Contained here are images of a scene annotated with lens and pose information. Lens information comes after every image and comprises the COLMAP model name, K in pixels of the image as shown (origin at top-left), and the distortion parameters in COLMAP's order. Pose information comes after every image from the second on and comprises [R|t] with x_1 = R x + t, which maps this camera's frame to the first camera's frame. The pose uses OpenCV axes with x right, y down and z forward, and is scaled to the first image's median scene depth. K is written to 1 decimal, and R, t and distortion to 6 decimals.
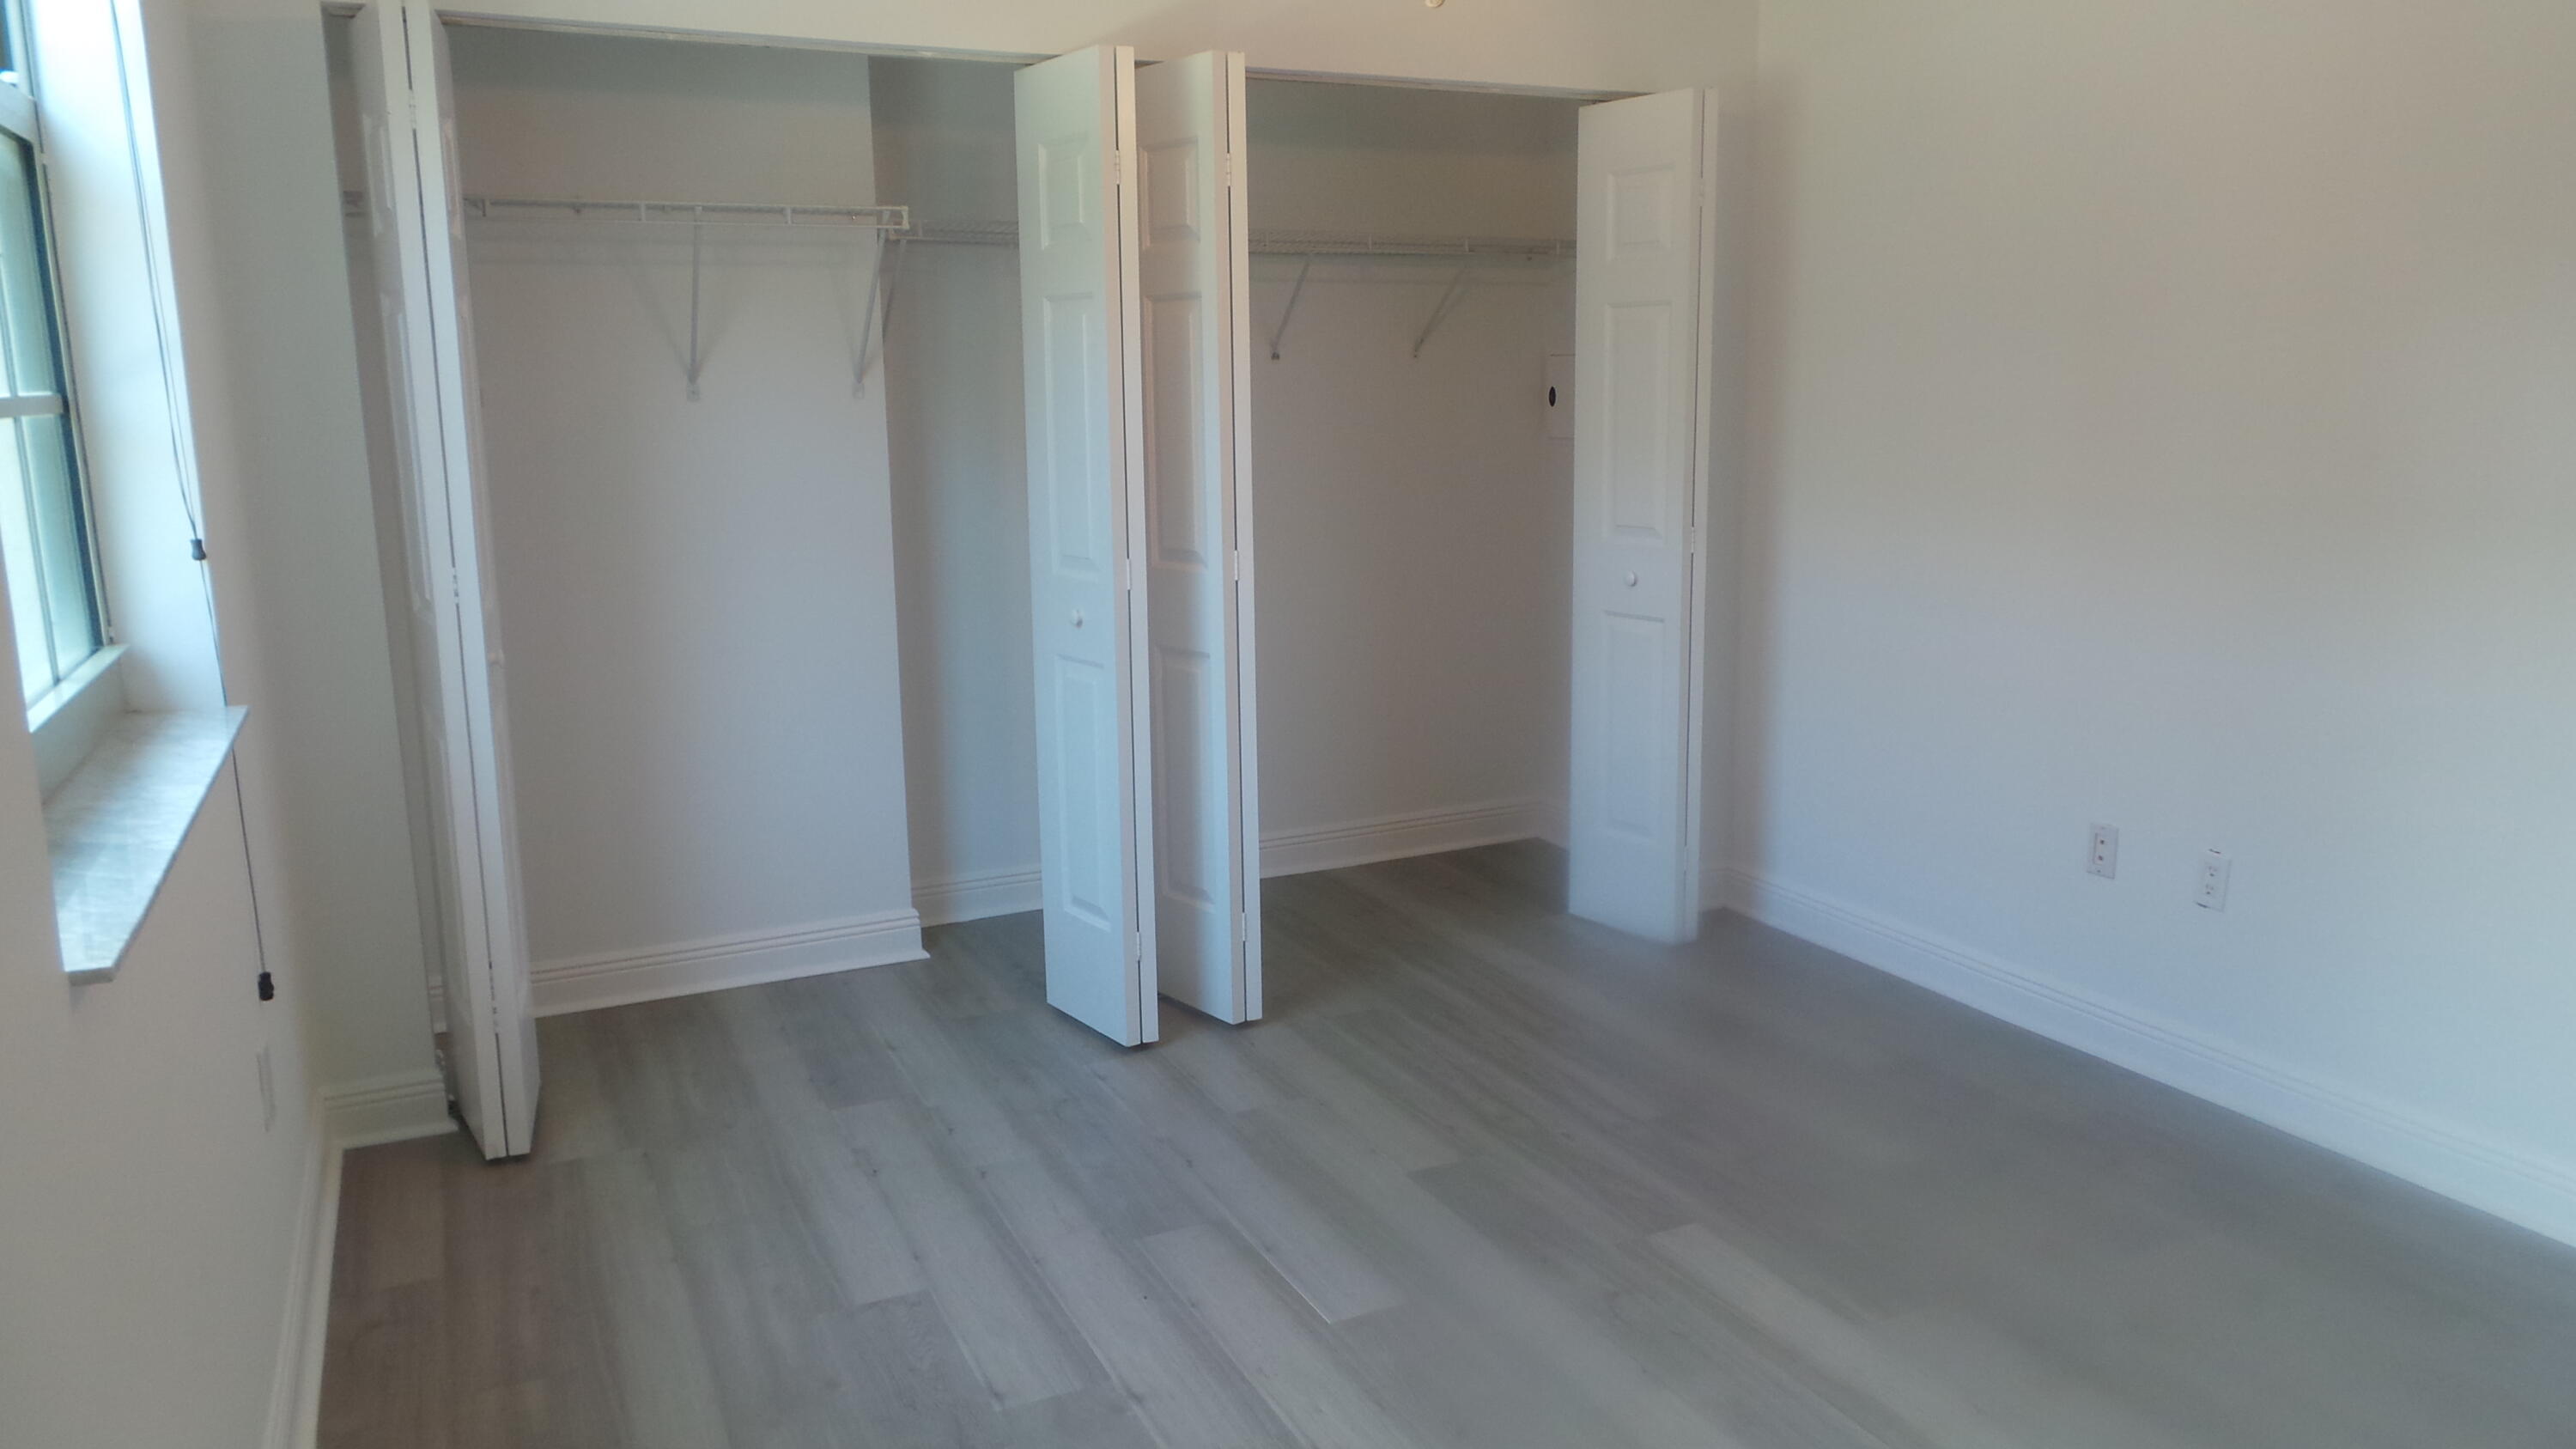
lens RADIAL K [[1819.5, 0, 1319.3], [0, 1819.5, 710.8], [0, 0, 1]] dist [0.003749, 0.002403]
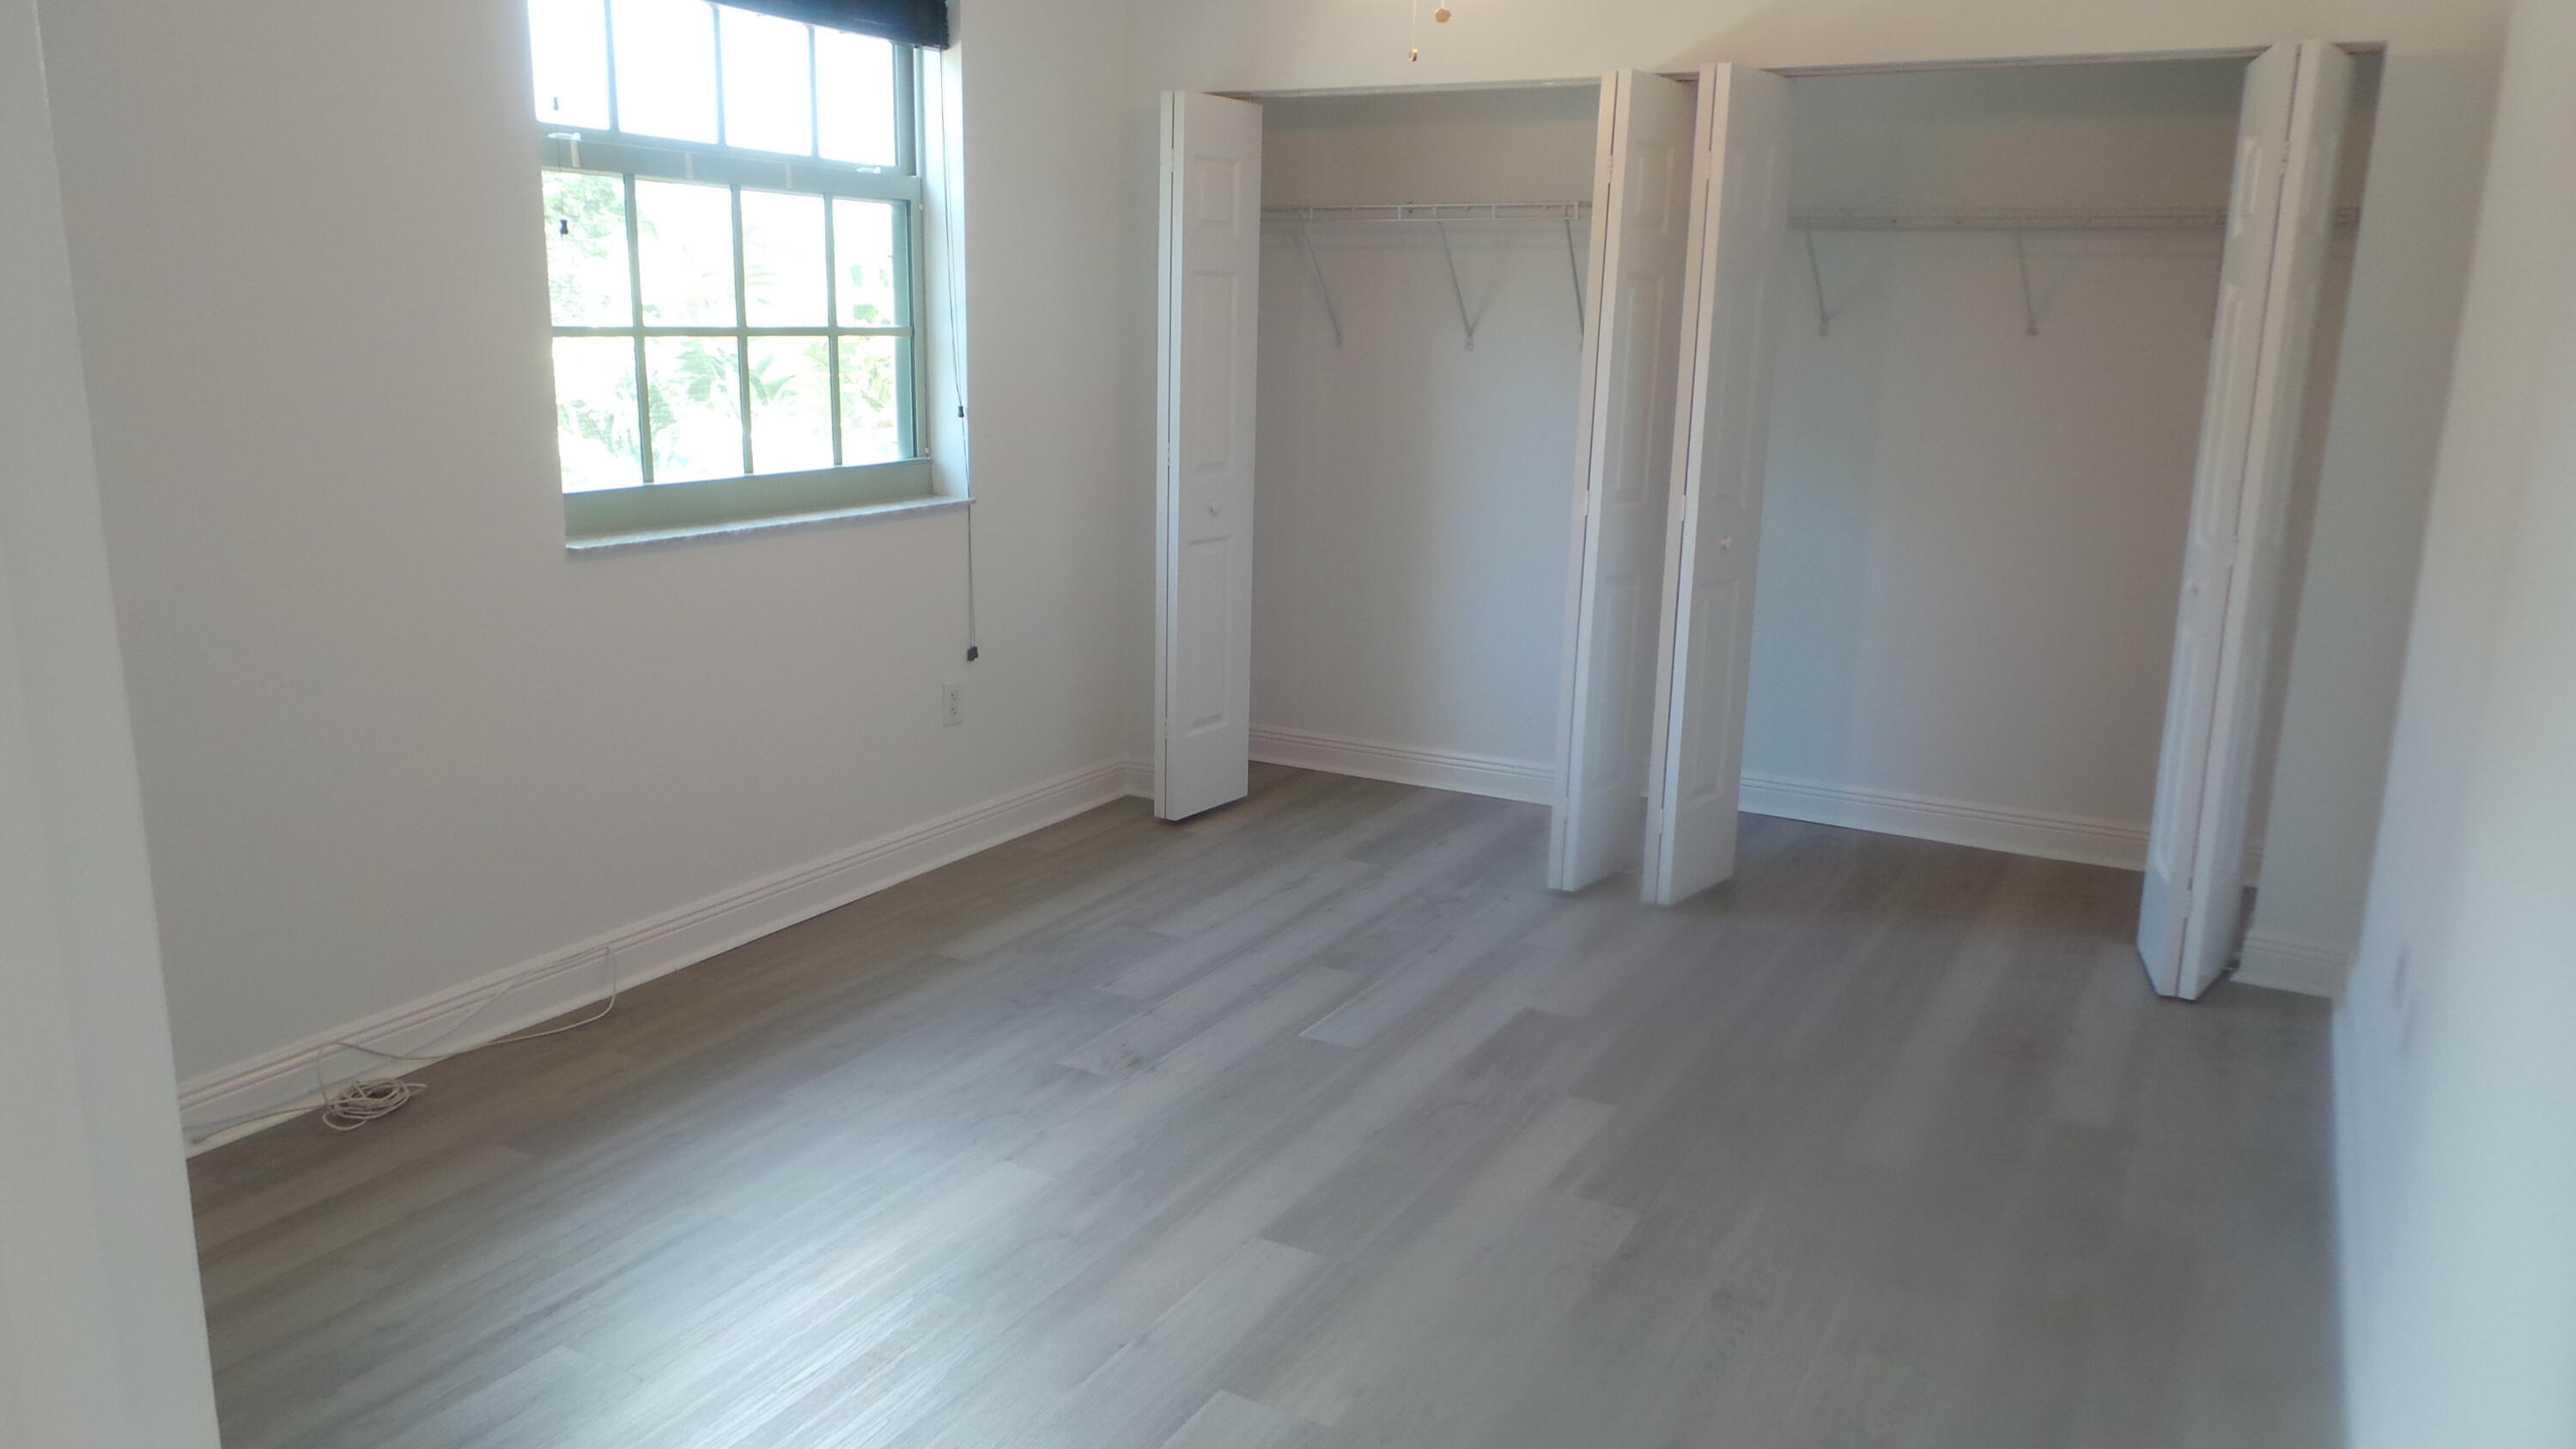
lens RADIAL K [[1784.0, 0, 1294.7], [0, 1784.0, 720.4], [0, 0, 1]] dist [0.001673, 0.000360]
pose [[0.575864, 0.199787, -0.792758, 0.840350], [-0.179471, 0.976921, 0.115829, -0.039252], [0.797603, 0.075575, 0.598429, 0.155140]]
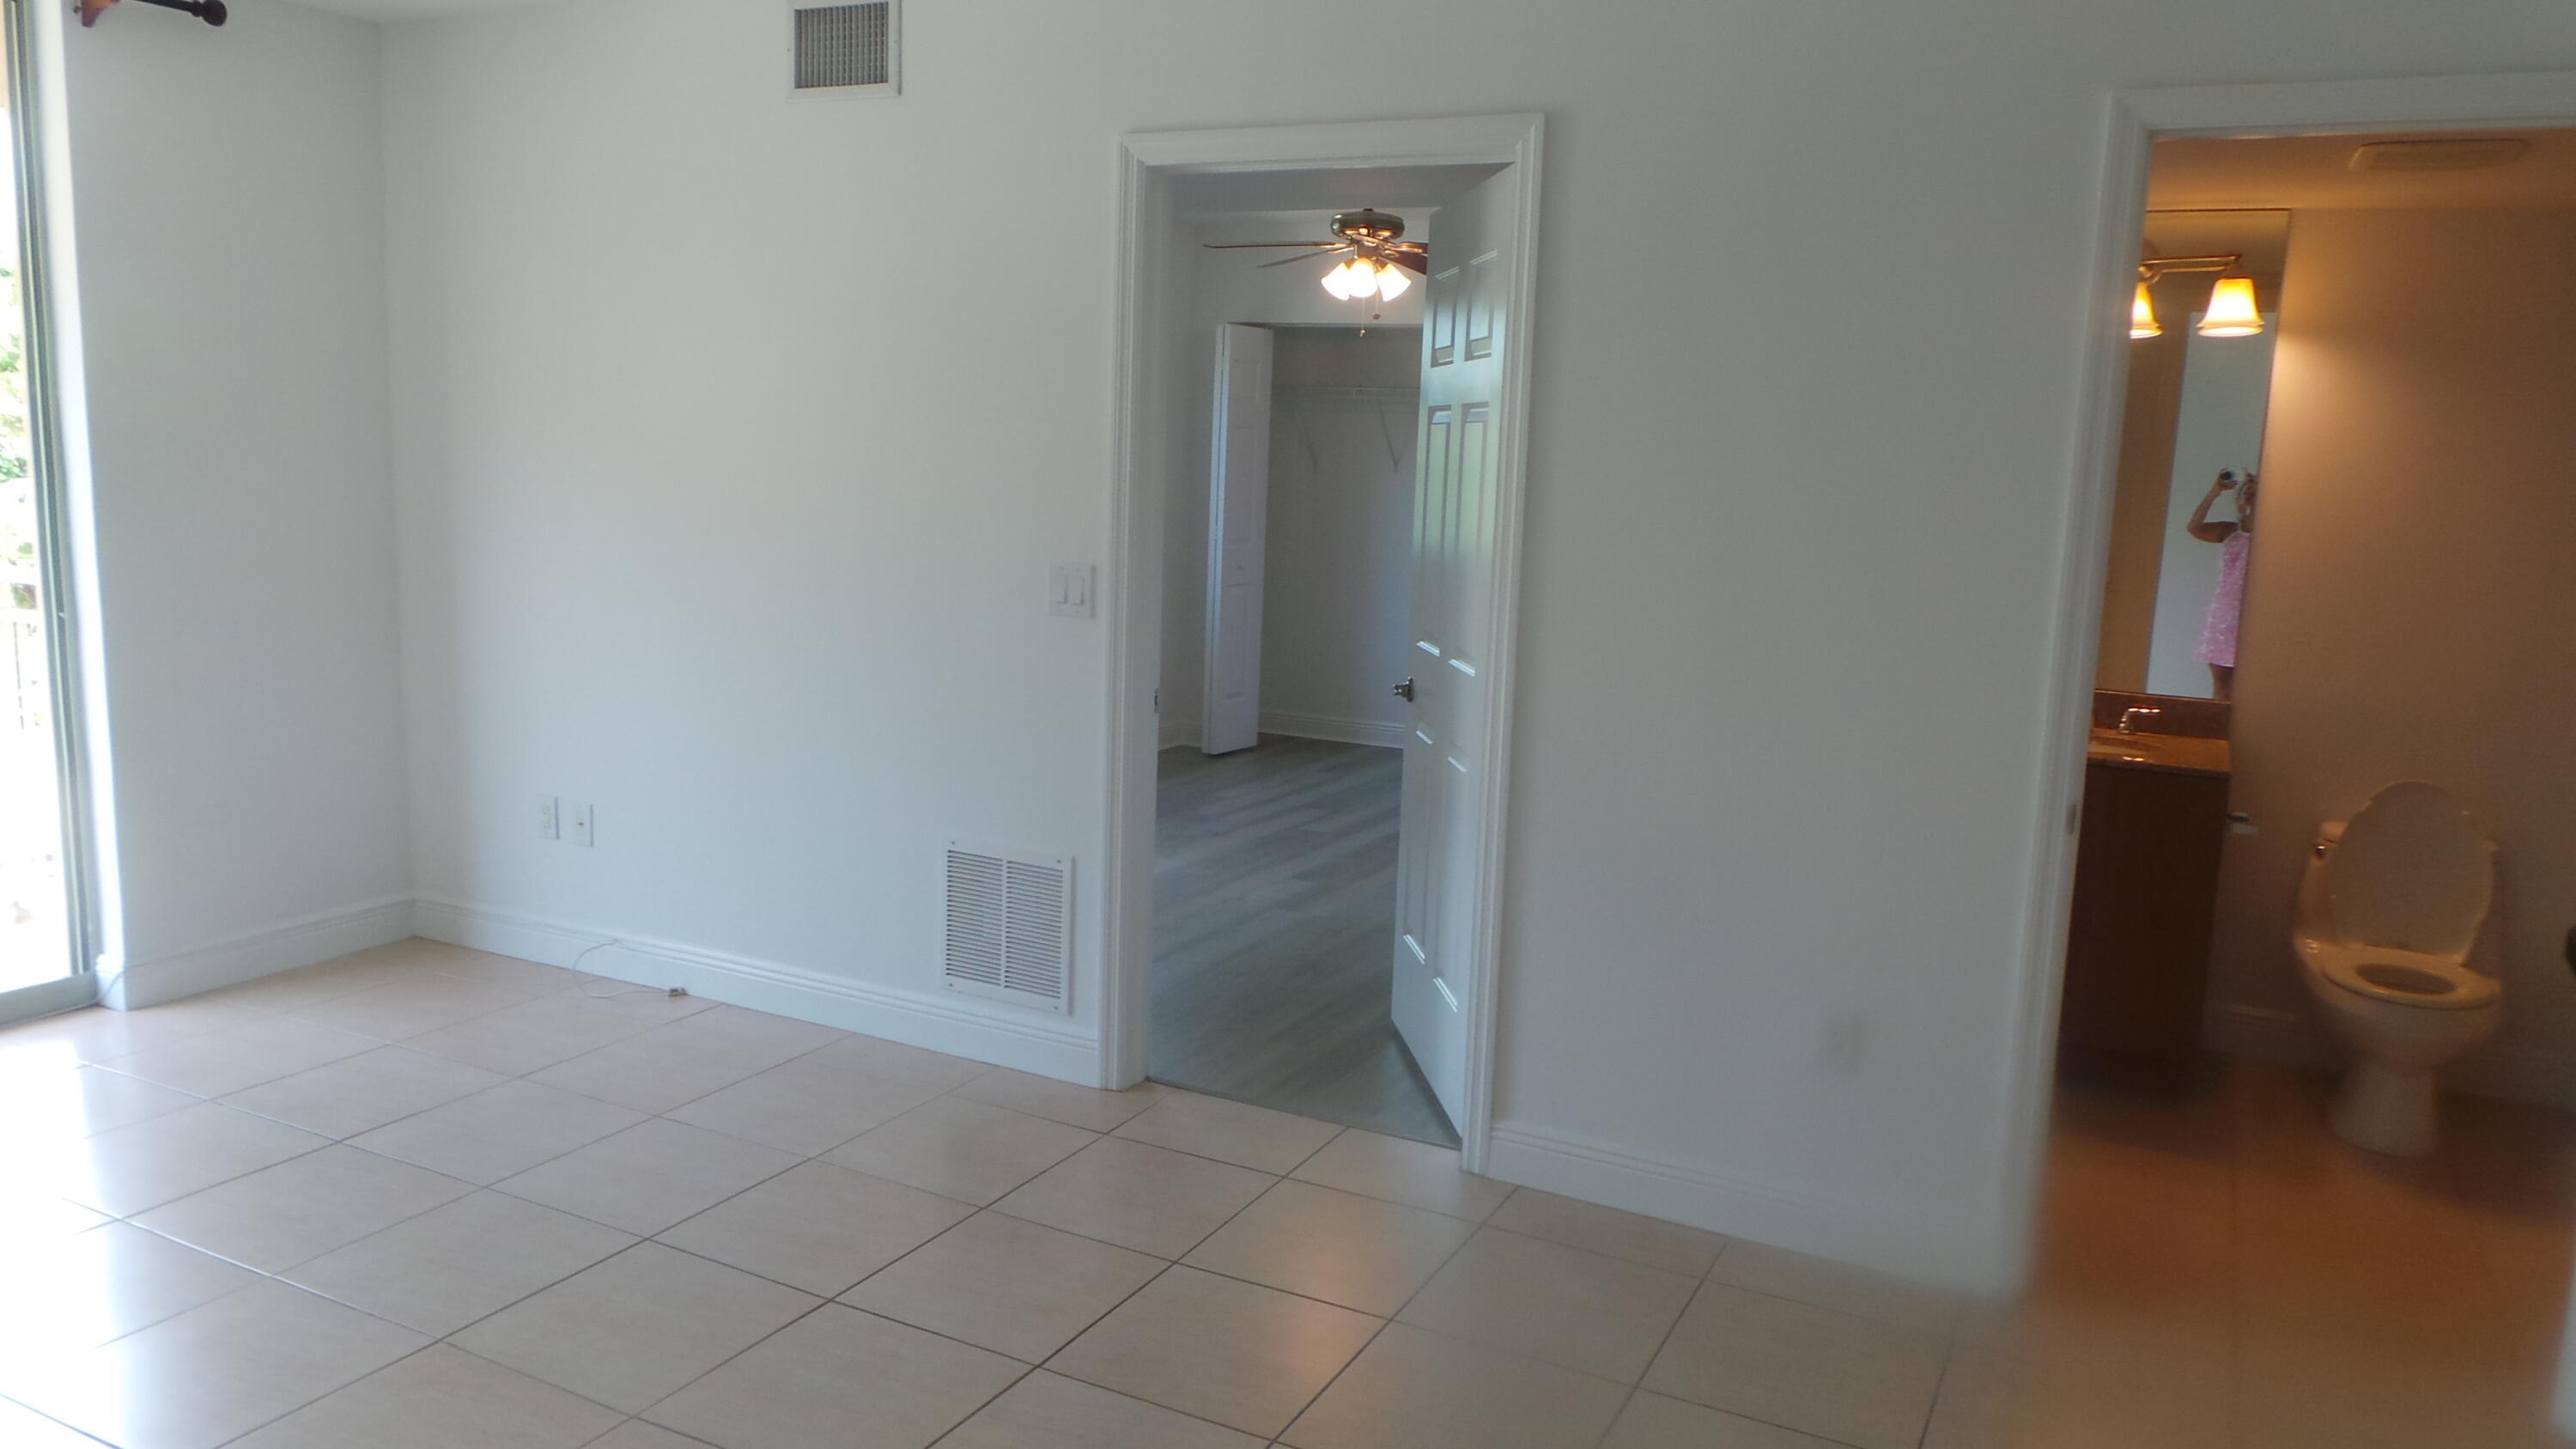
lens RADIAL K [[1787.4, 0, 1297.0], [0, 1787.4, 719.4], [0, 0, 1]] dist [0.007515, 0.003022]
pose [[0.597832, 0.154906, -0.786512, 1.647389], [-0.190861, 0.980441, 0.048027, 0.051140], [0.778569, 0.121402, 0.615705, -0.486744]]
